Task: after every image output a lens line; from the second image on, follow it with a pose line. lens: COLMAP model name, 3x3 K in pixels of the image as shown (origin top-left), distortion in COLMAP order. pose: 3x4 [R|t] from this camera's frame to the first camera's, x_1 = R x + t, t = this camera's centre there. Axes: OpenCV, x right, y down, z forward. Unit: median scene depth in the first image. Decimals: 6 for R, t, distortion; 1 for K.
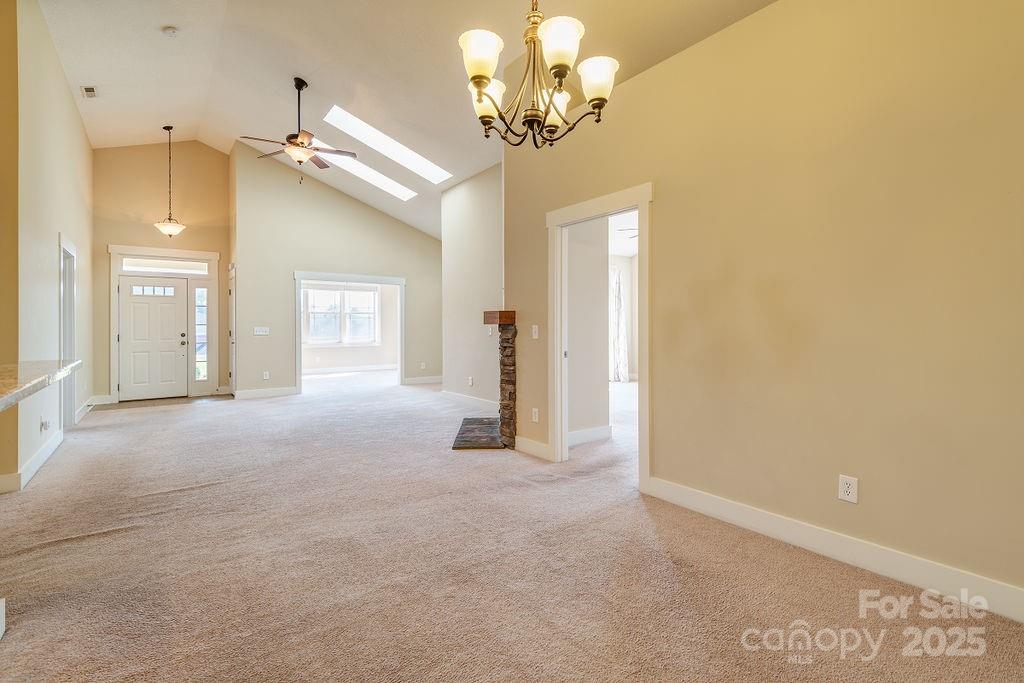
lens RADIAL K [[470.1, 0, 517.5], [0, 470.1, 315.4], [0, 0, 1]] dist [-0.001027, -0.000147]
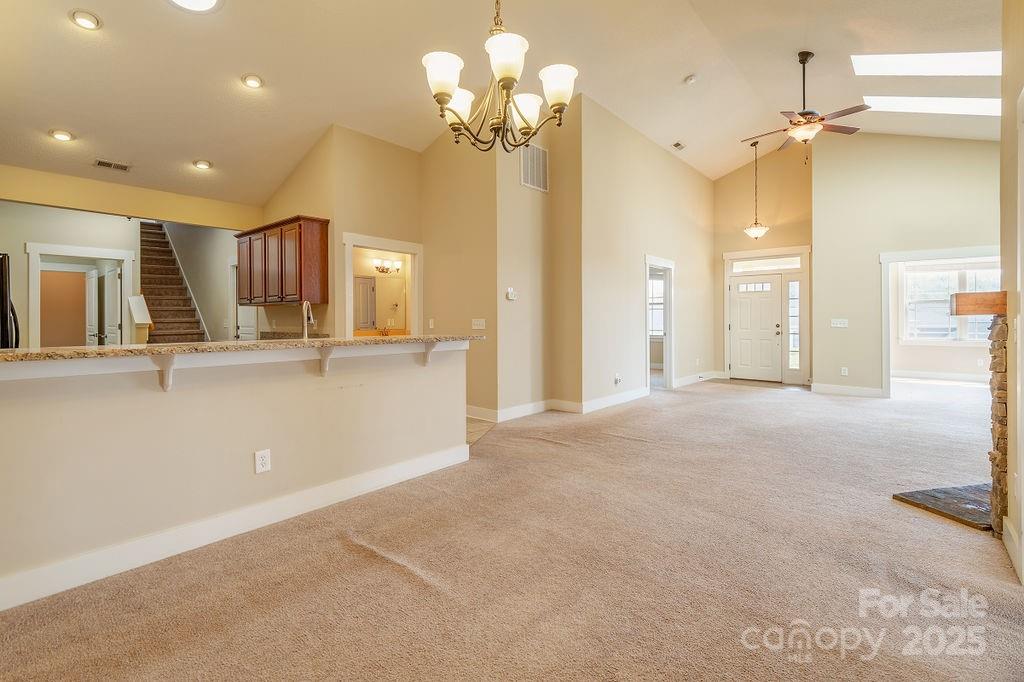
lens RADIAL K [[470.1, 0, 517.5], [0, 470.1, 314.9], [0, 0, 1]] dist [-0.001027, -0.000147]
pose [[0.201478, -0.000961, -0.979493, 0.256633], [0.016318, 0.999864, 0.002376, 0.003836], [0.979357, -0.016462, 0.201466, 0.196889]]
